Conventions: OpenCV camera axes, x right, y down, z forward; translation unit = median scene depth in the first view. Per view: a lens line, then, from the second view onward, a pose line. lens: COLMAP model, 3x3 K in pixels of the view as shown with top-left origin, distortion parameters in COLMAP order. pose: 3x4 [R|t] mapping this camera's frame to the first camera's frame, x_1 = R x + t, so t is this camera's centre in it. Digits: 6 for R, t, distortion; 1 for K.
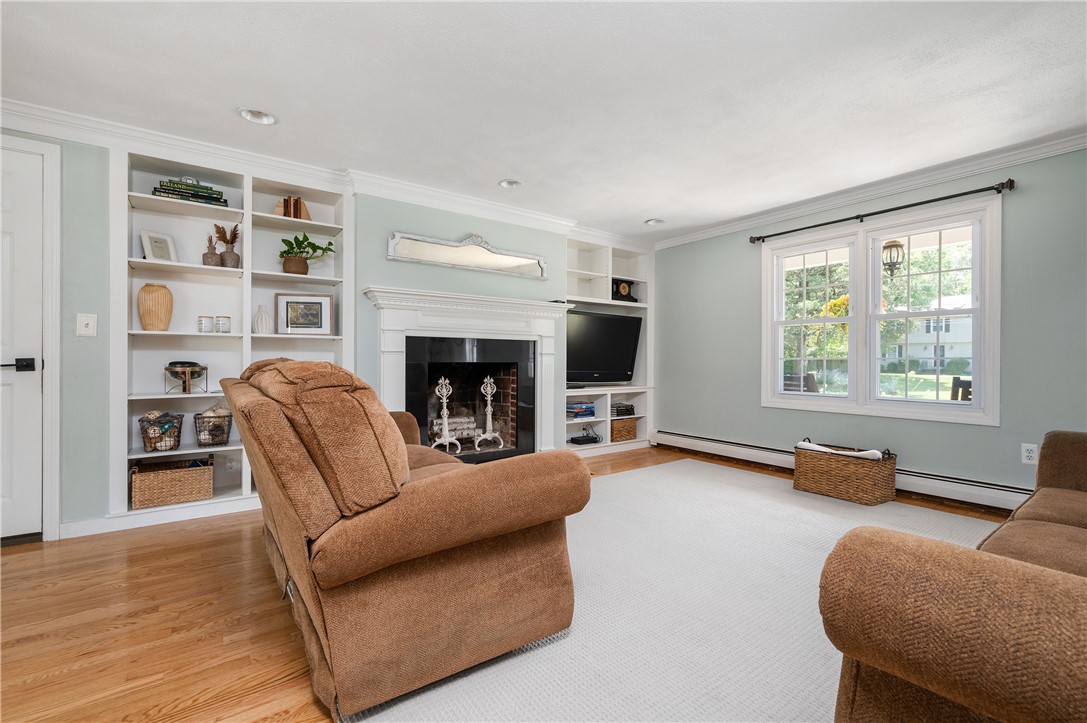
lens RADIAL K [[475.4, 0, 547.2], [0, 475.4, 361.6], [0, 0, 1]] dist [0.005035, 0.000549]
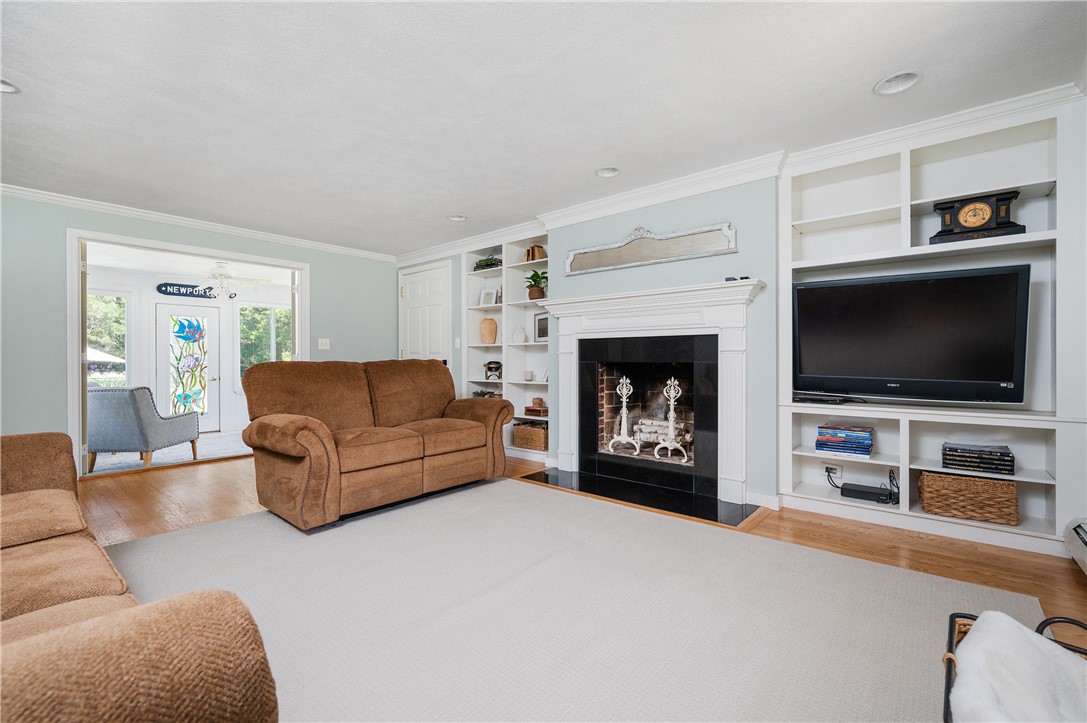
lens RADIAL K [[475.4, 0, 540.0], [0, 475.4, 362.0], [0, 0, 1]] dist [0.005035, 0.000549]
pose [[0.223829, -0.001031, -0.974628, 0.653916], [-0.001443, 0.999998, -0.001389, 0.002890], [0.974627, 0.001717, 0.223828, 0.535172]]
